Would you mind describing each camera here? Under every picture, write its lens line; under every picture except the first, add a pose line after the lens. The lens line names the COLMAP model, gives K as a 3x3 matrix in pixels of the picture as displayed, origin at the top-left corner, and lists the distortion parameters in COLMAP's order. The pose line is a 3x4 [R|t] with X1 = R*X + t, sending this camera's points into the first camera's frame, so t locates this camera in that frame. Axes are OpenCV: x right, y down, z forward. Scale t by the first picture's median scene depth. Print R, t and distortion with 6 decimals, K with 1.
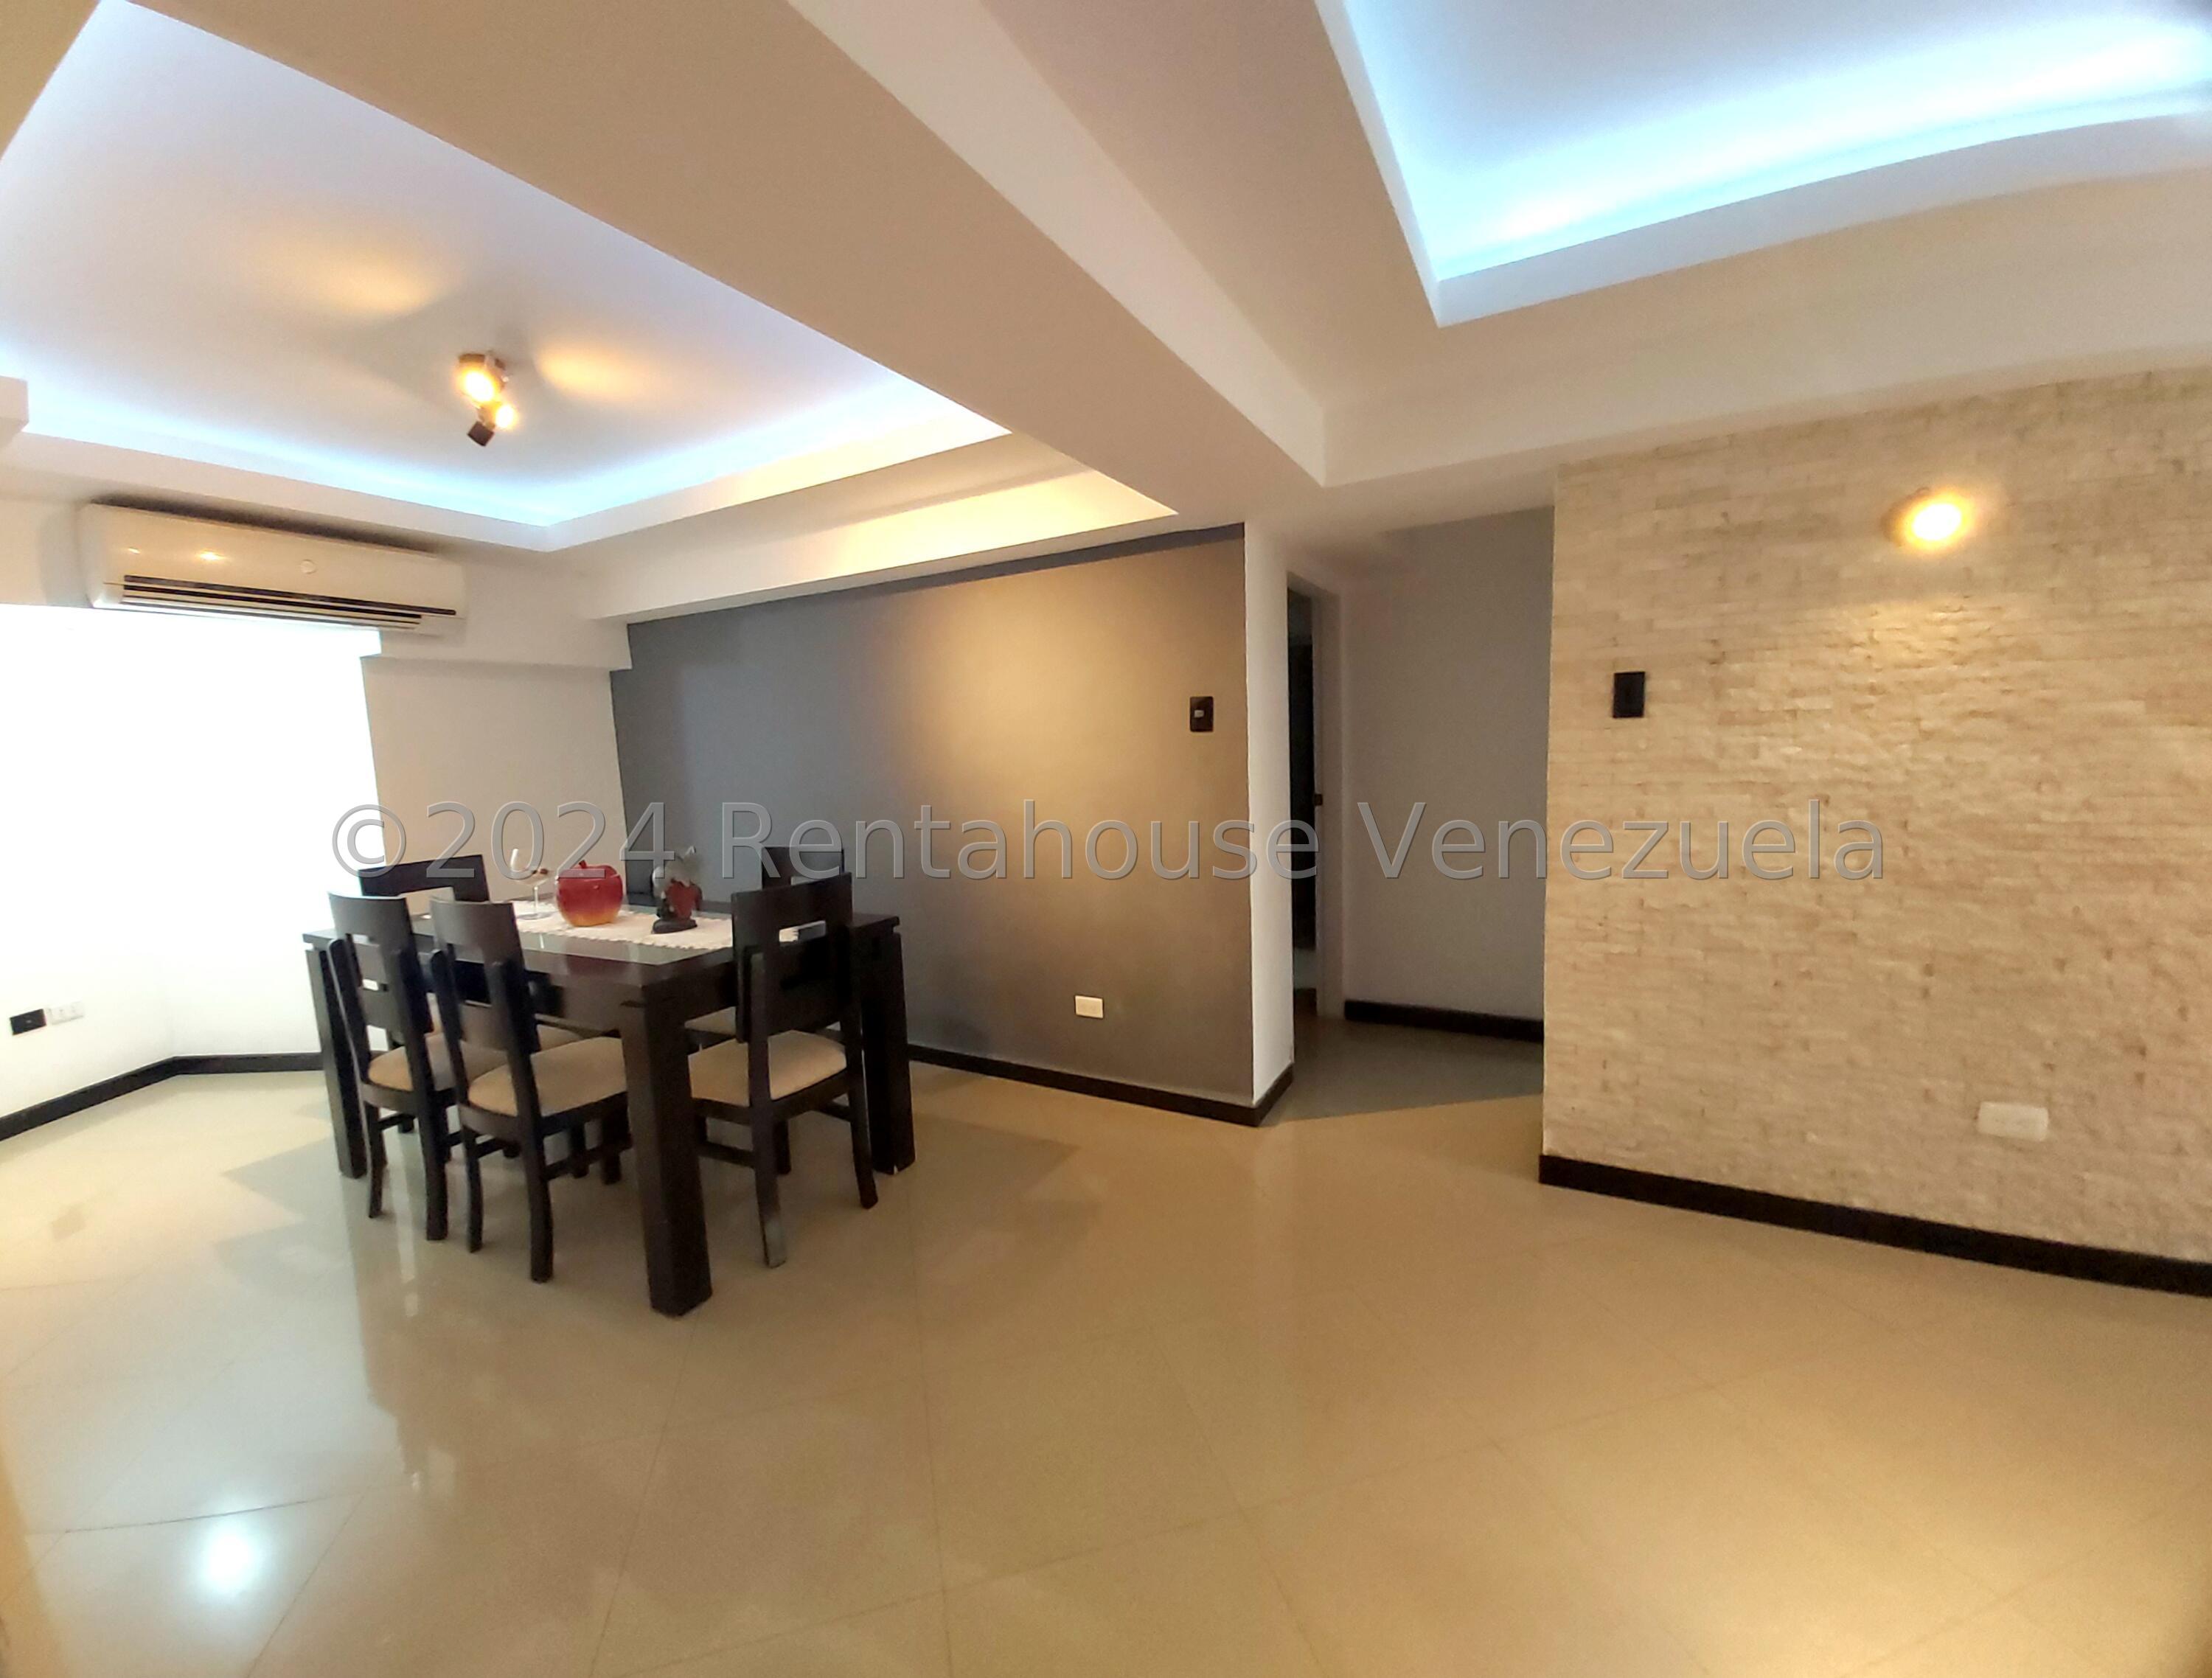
lens RADIAL K [[879.0, 0, 1106.0], [0, 879.0, 839.0], [0, 0, 1]] dist [-0.003094, -0.000375]
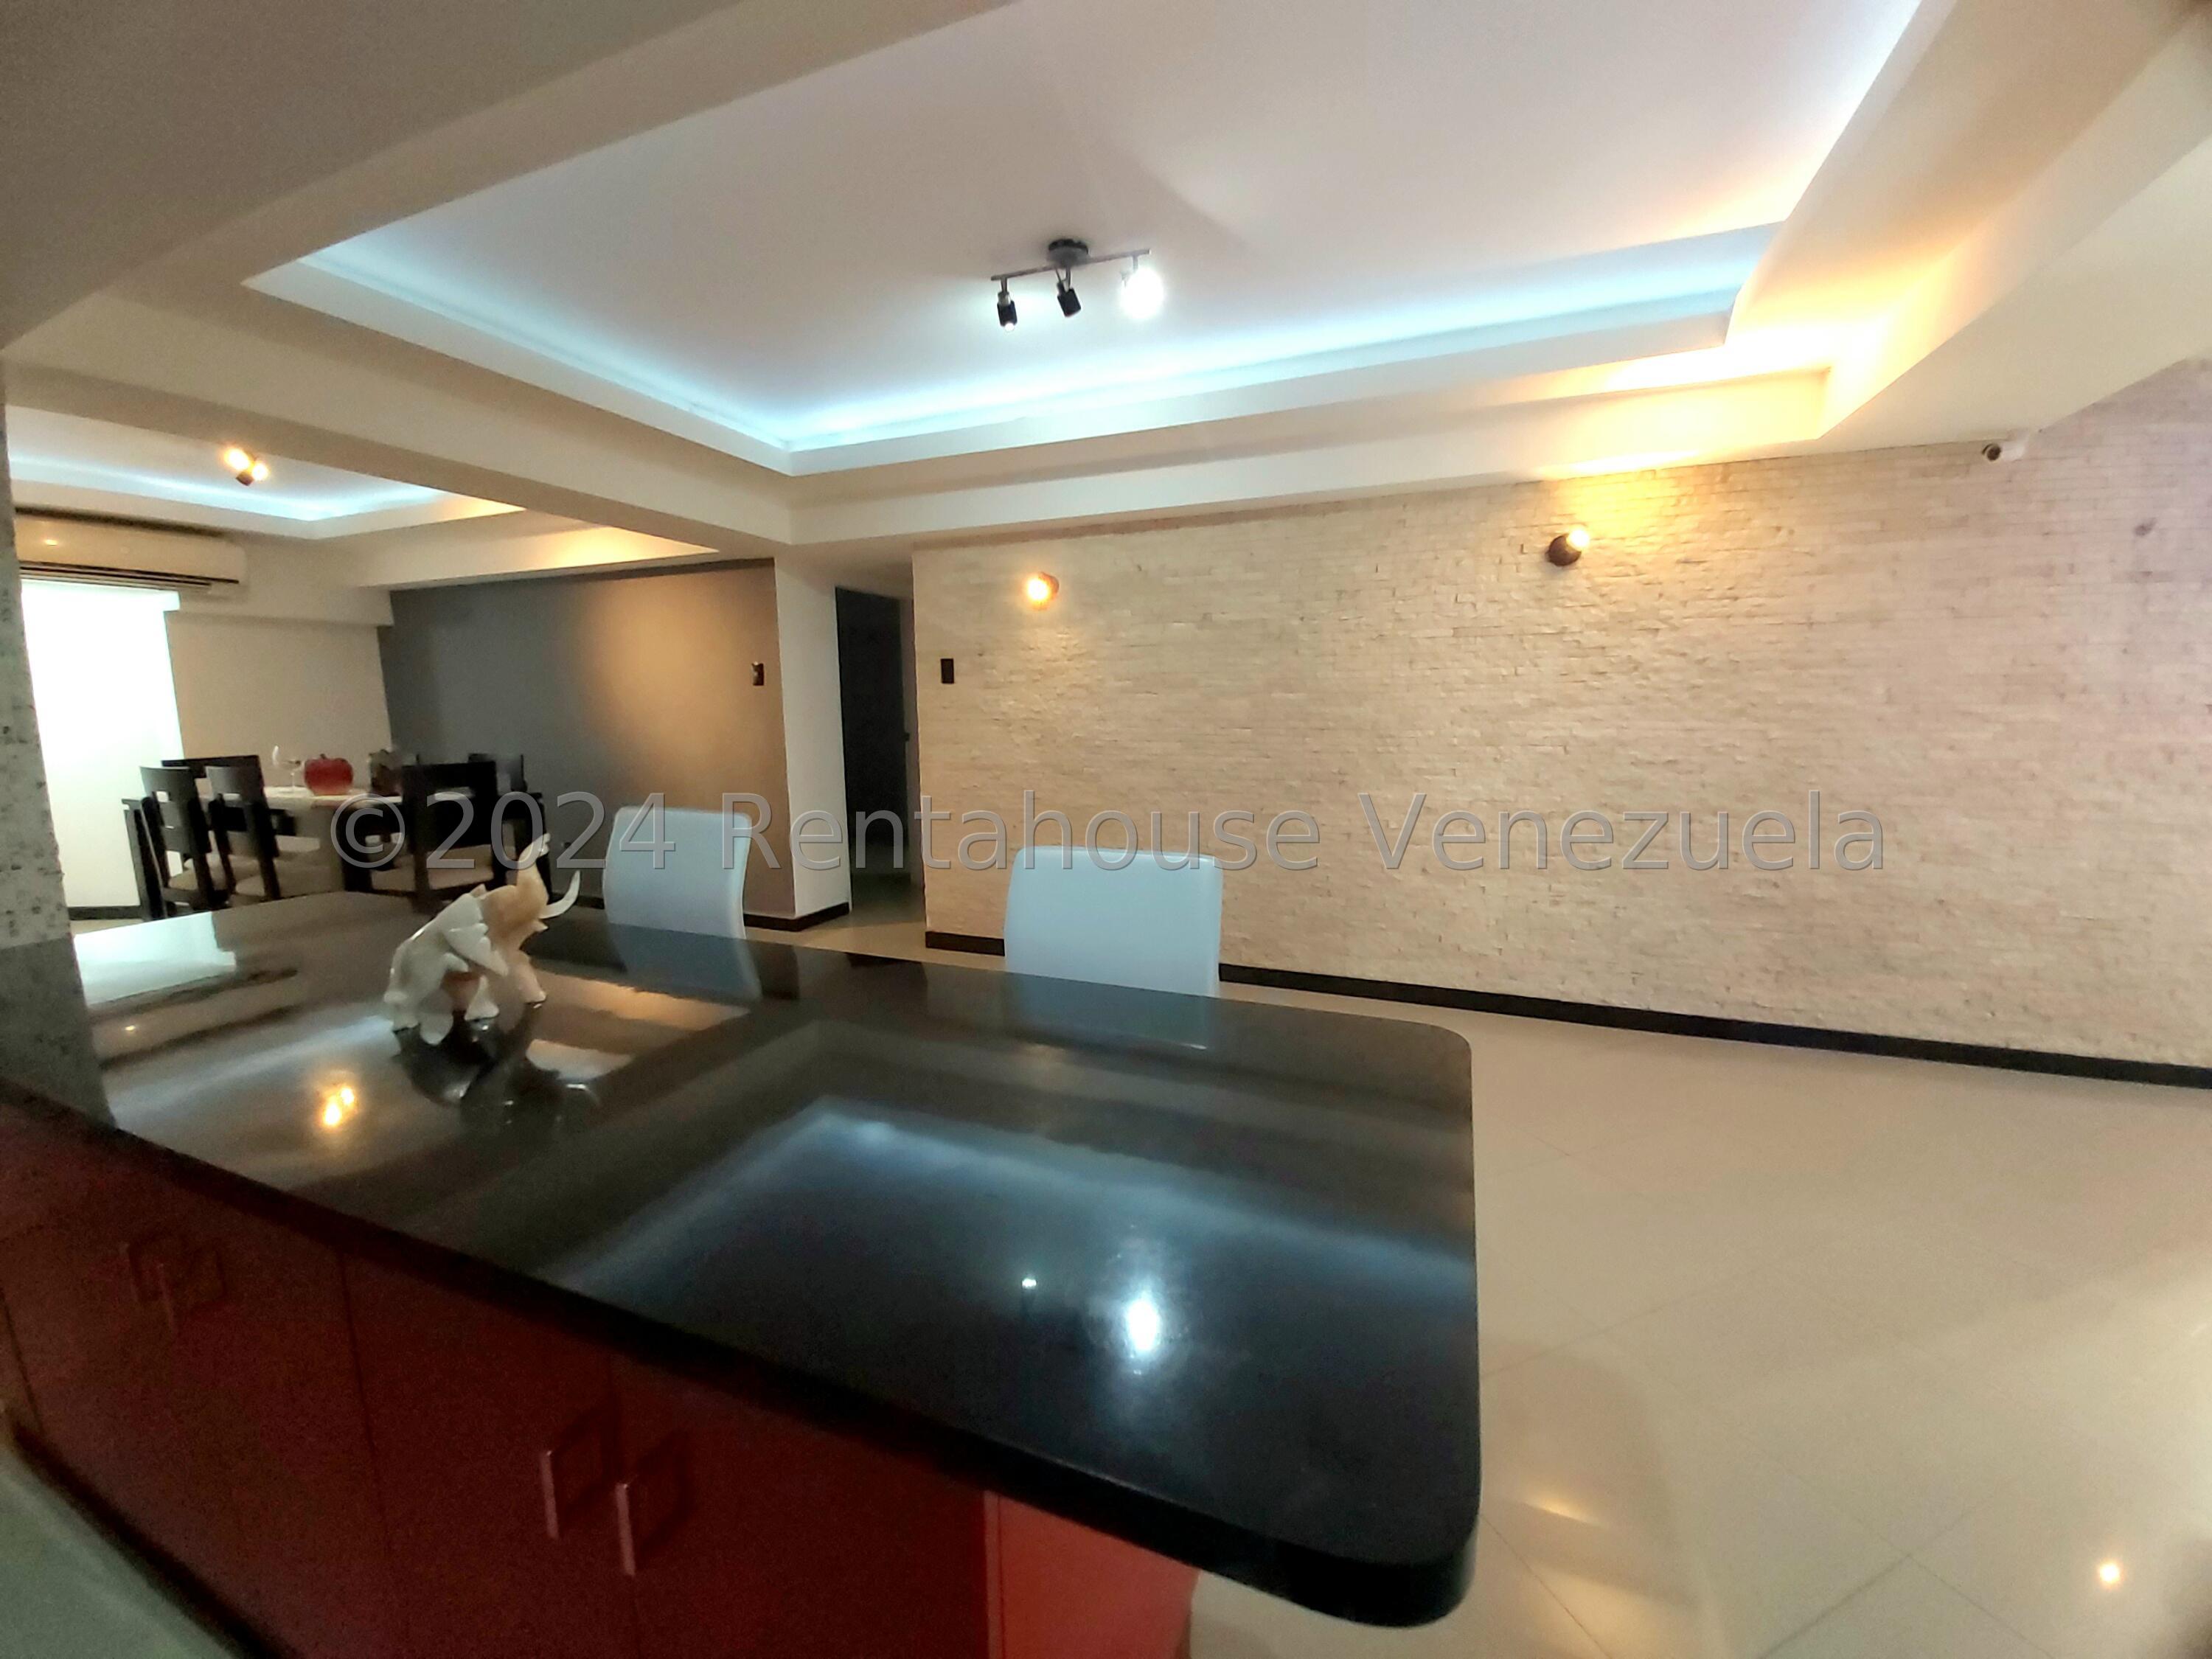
lens RADIAL K [[848.9, 0, 1119.8], [0, 848.9, 822.3], [0, 0, 1]] dist [0.020683, -0.015092]
pose [[0.991159, 0.011821, 0.132154, 0.692080], [-0.015242, 0.999574, 0.024908, 0.098789], [-0.131804, -0.026703, 0.990916, -0.786072]]
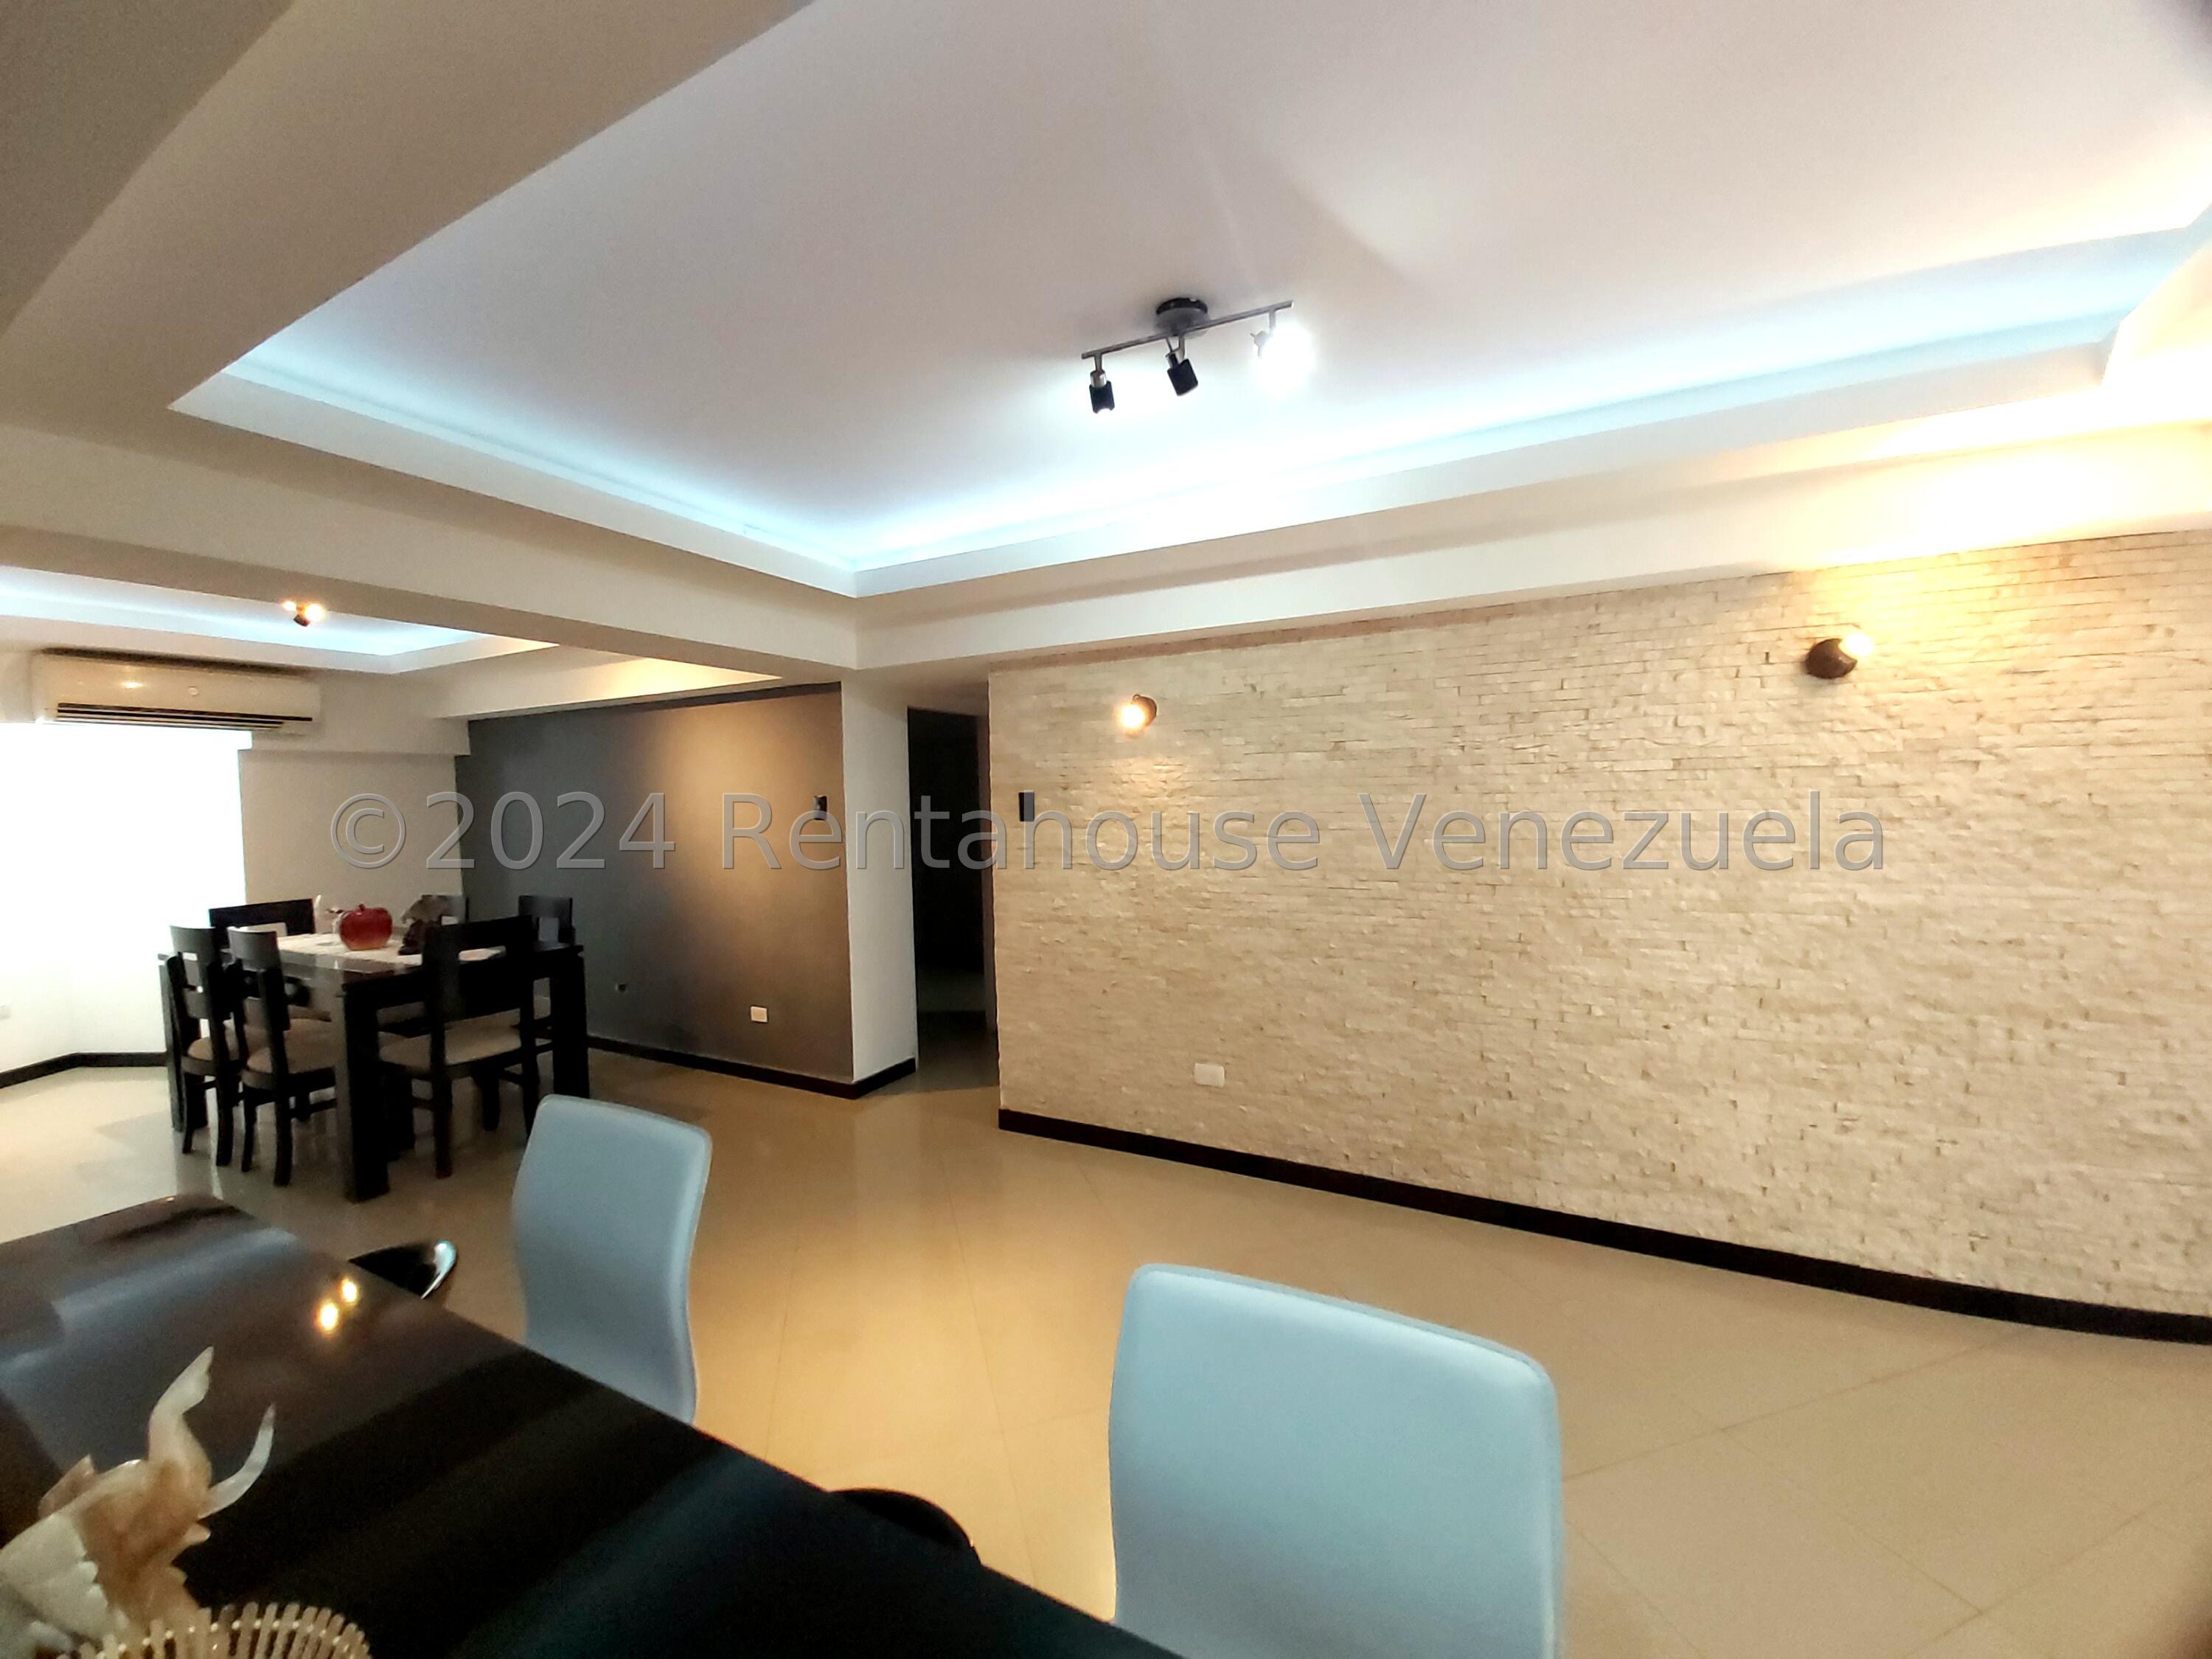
lens RADIAL K [[848.9, 0, 1119.8], [0, 848.9, 822.3], [0, 0, 1]] dist [0.020683, -0.015092]
pose [[0.999265, 0.014985, 0.035275, 0.680659], [-0.012296, 0.997090, -0.075240, -0.021948], [-0.036300, 0.074751, 0.996541, -0.512651]]
